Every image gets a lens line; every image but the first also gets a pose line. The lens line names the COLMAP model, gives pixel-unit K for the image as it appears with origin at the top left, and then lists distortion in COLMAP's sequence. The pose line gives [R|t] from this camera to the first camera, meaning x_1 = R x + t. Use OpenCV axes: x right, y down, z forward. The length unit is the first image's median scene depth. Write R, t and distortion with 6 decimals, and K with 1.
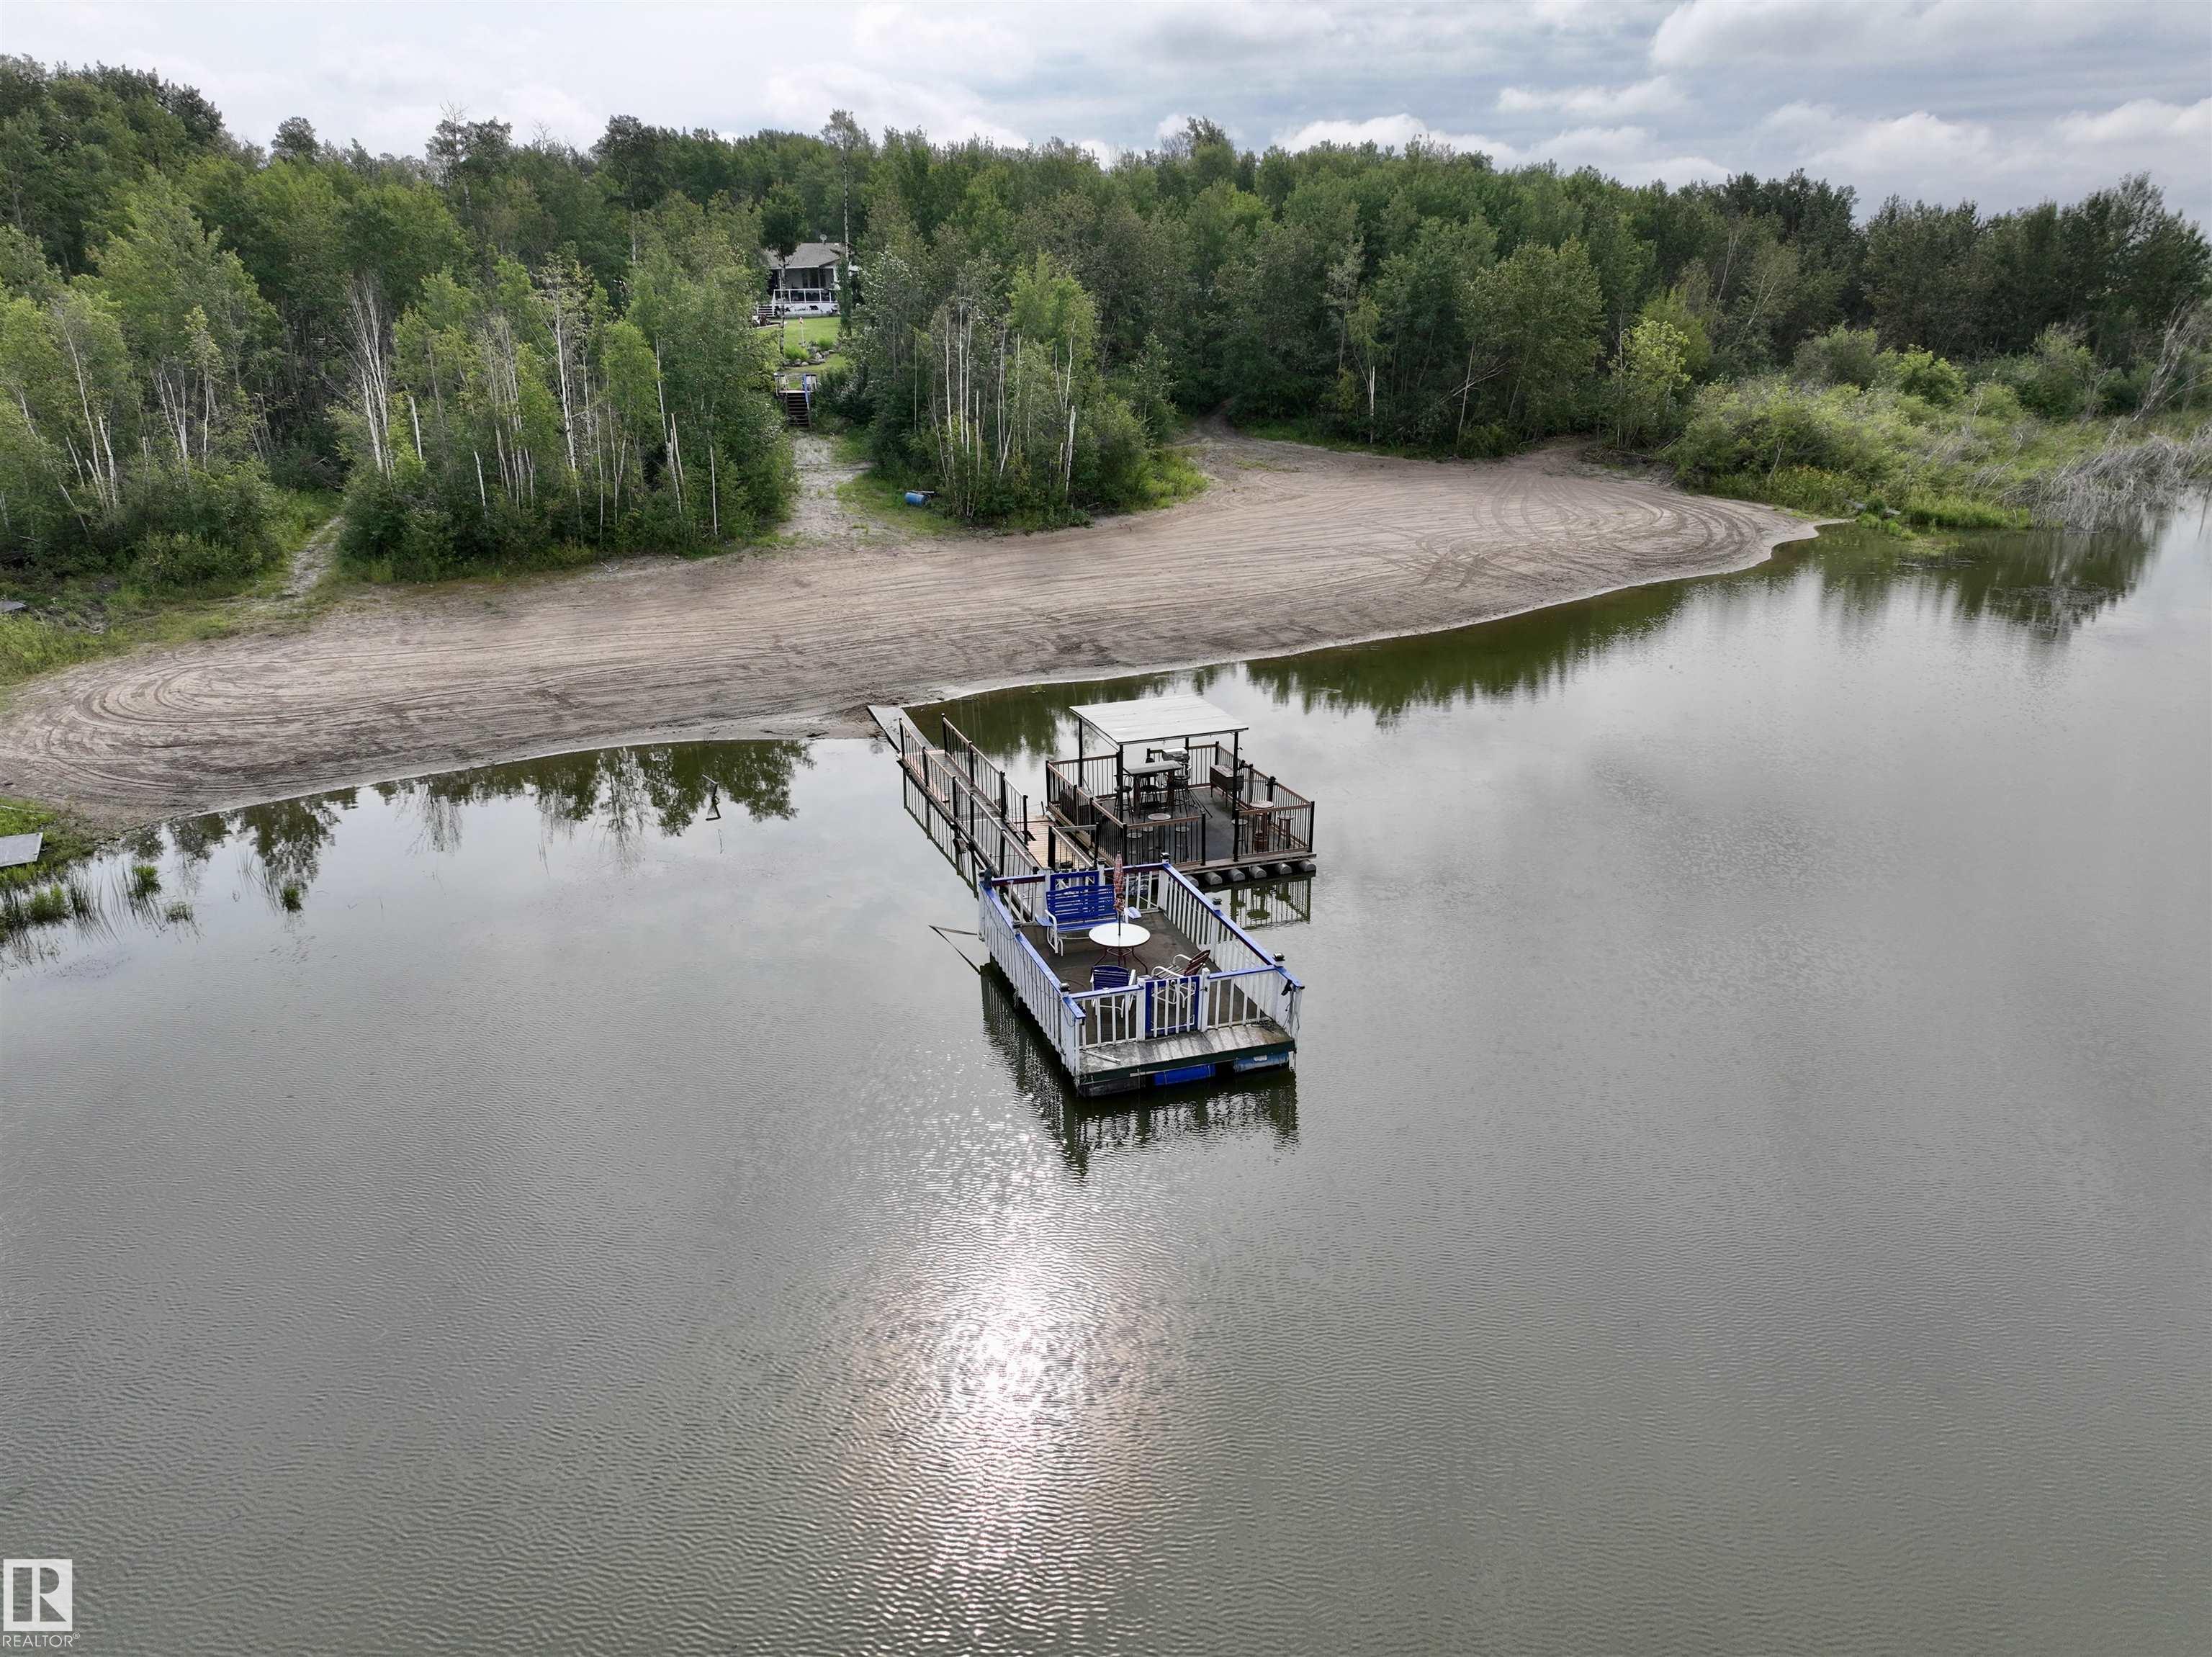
lens RADIAL K [[1522.3, 0, 1106.0], [0, 1522.3, 828.5], [0, 0, 1]] dist [0.011143, 0.001272]
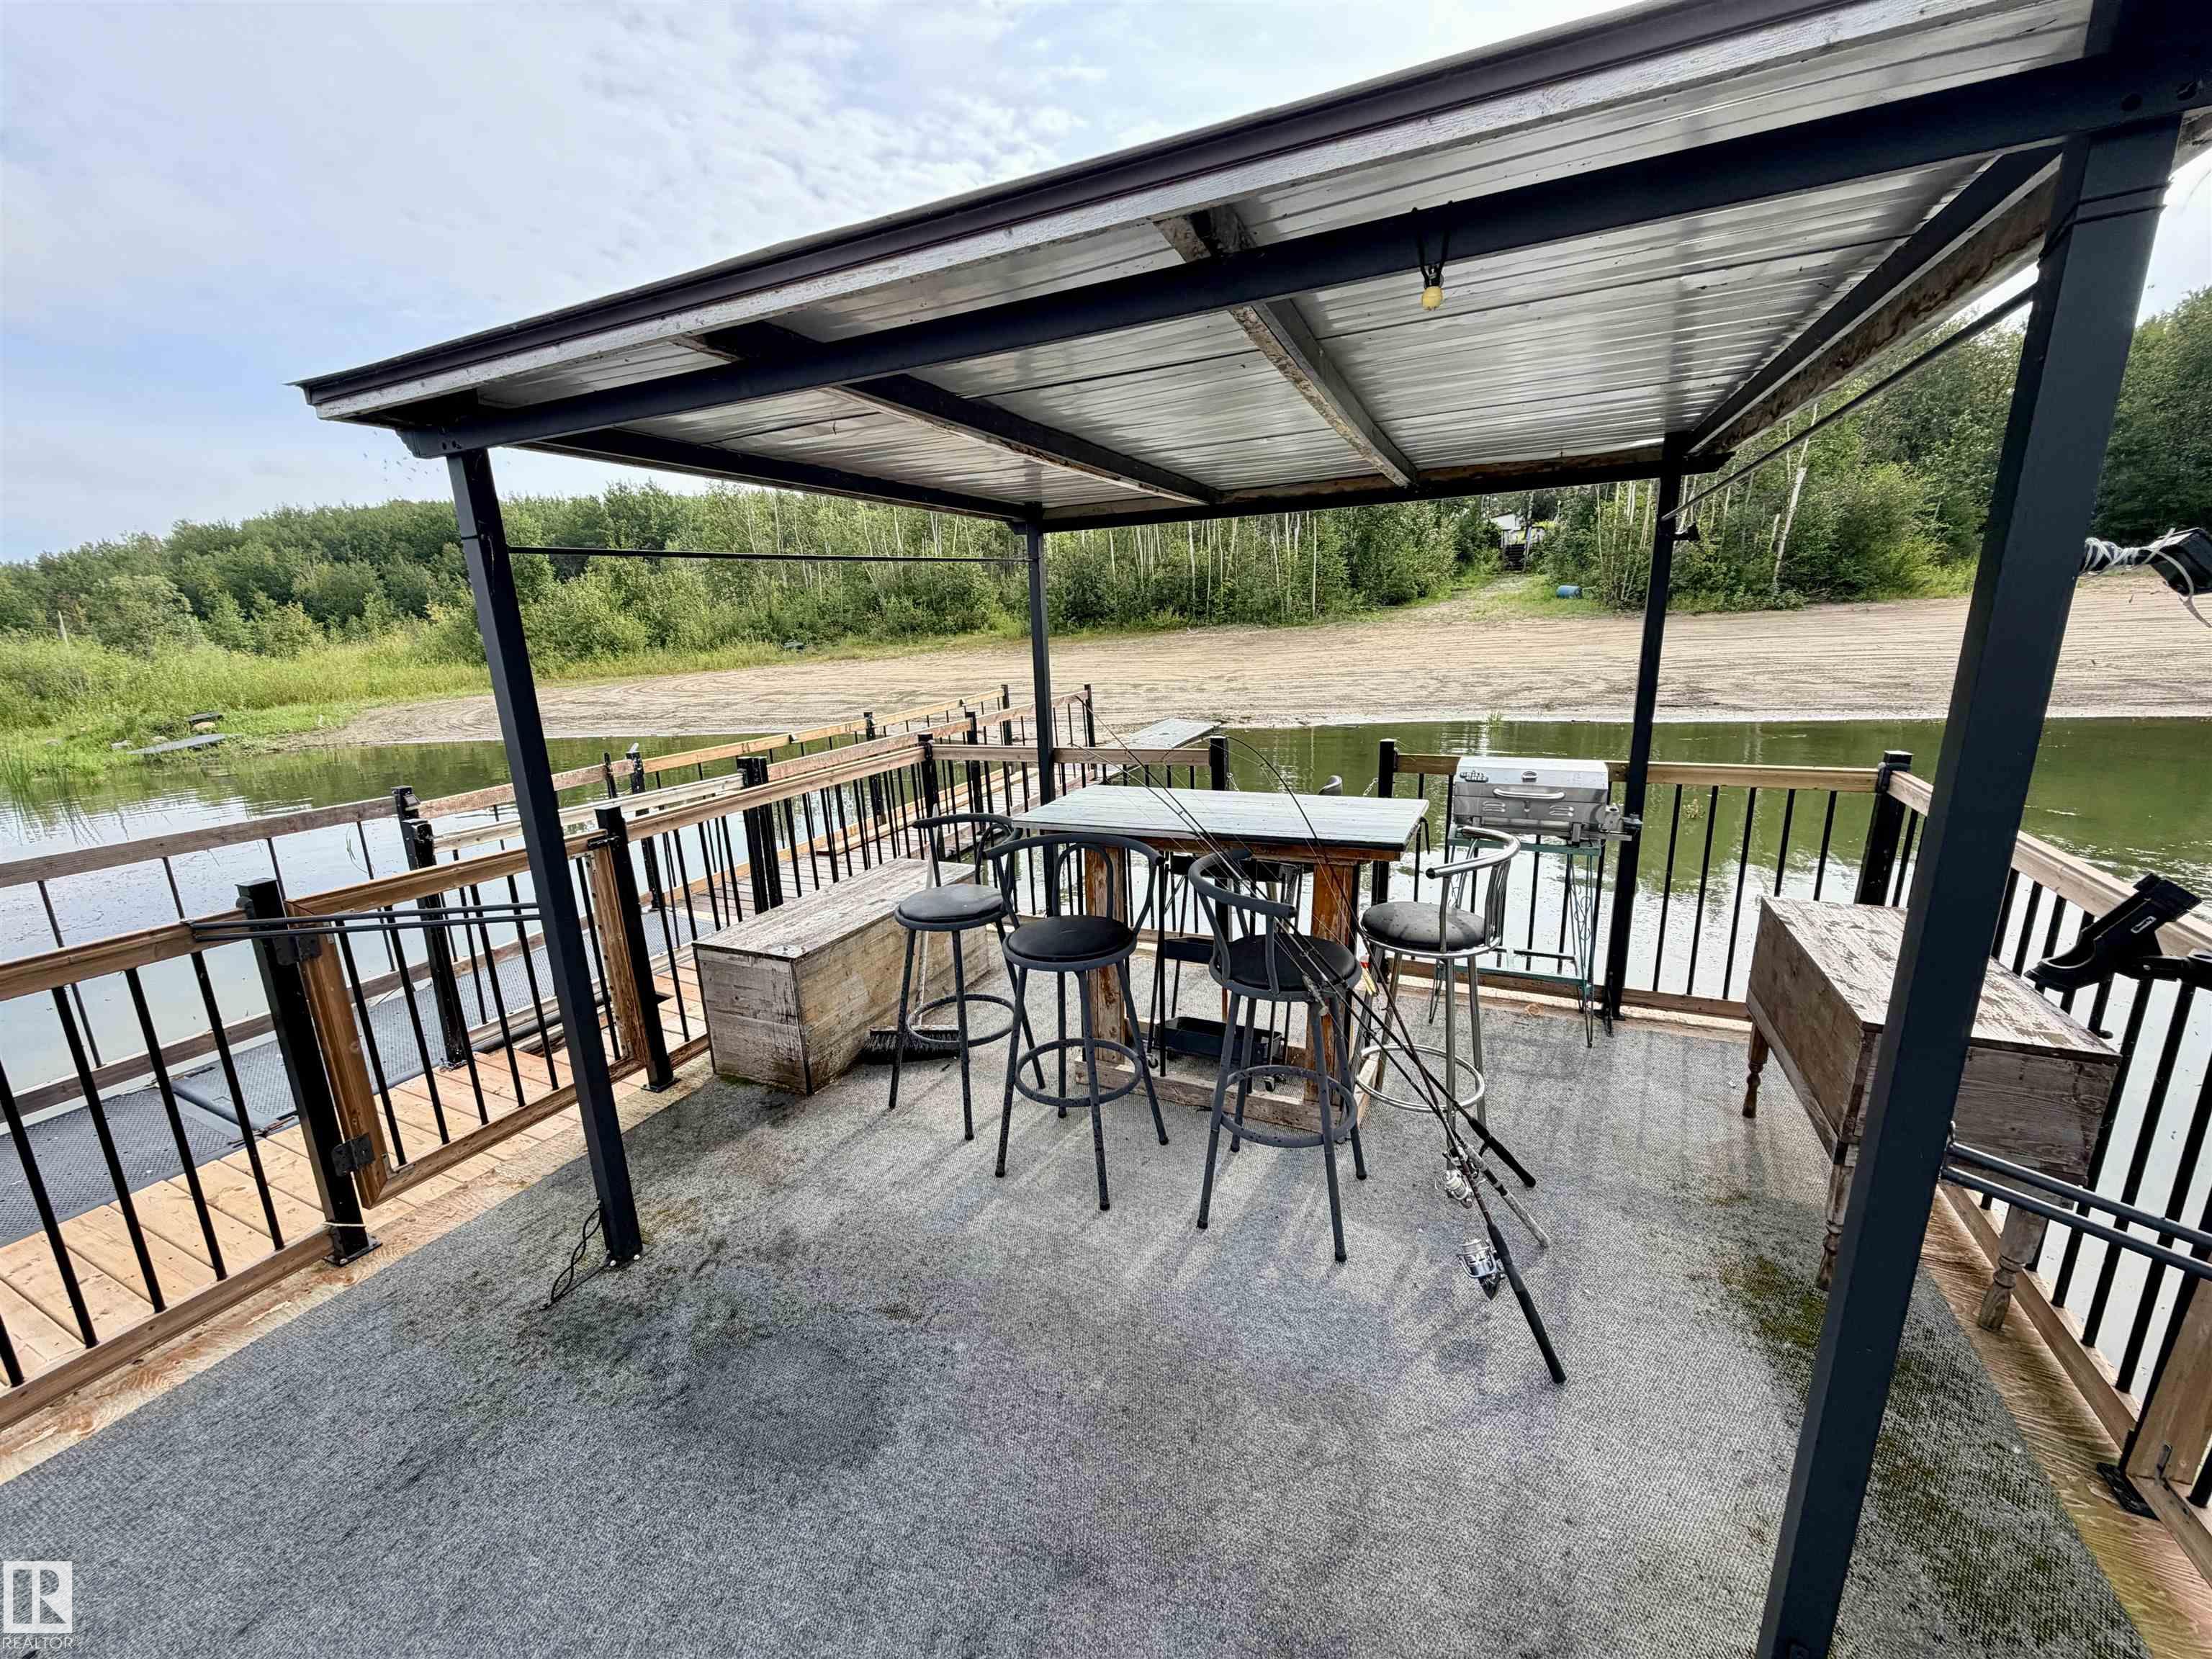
lens RADIAL K [[895.1, 0, 1091.9], [0, 895.1, 824.6], [0, 0, 1]] dist [0.000360, 0.000097]
pose [[0.734874, 0.130065, -0.665615, 0.032331], [-0.188412, 0.981958, -0.016136, -0.012393], [0.651507, 0.137267, 0.746121, 0.339062]]
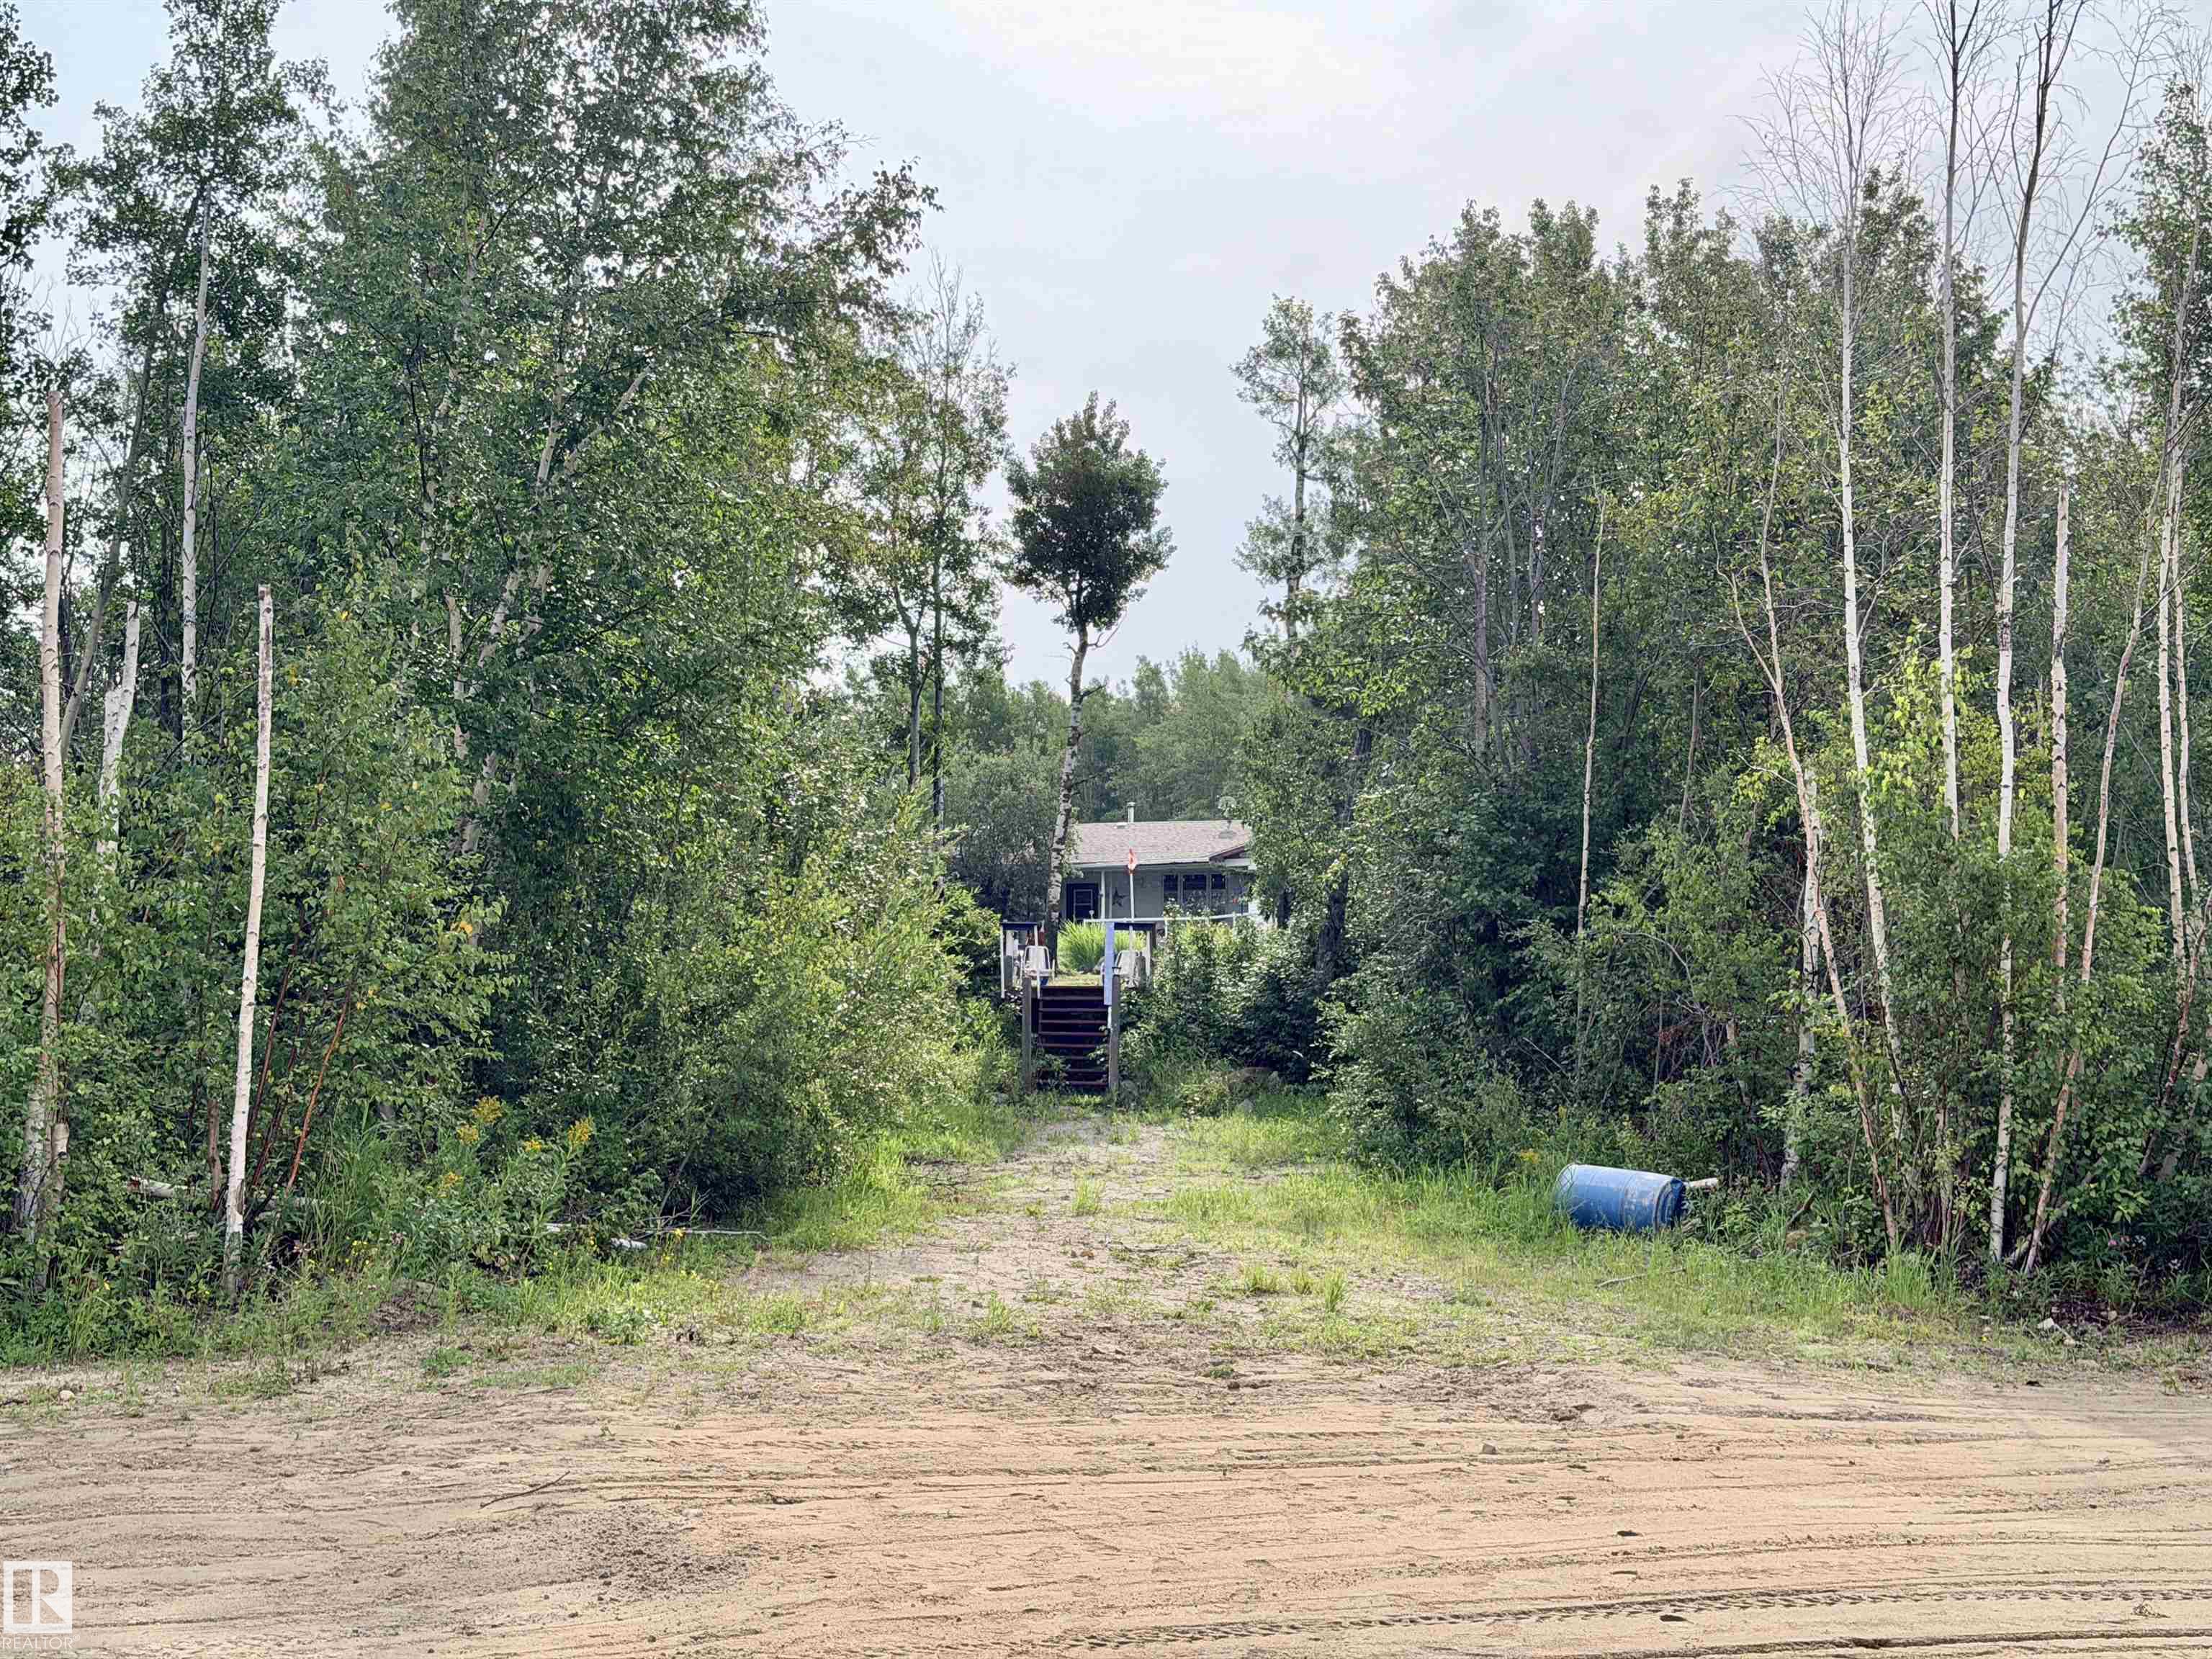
lens RADIAL K [[3159.7, 0, 1106.0], [0, 3159.7, 829.5], [0, 0, 1]] dist [0.195405, -0.000939]
pose [[0.977203, -0.012663, -0.211931, -0.082519], [-0.081980, 0.898293, -0.431681, -0.075241], [0.195843, 0.439214, 0.876776, 0.521362]]
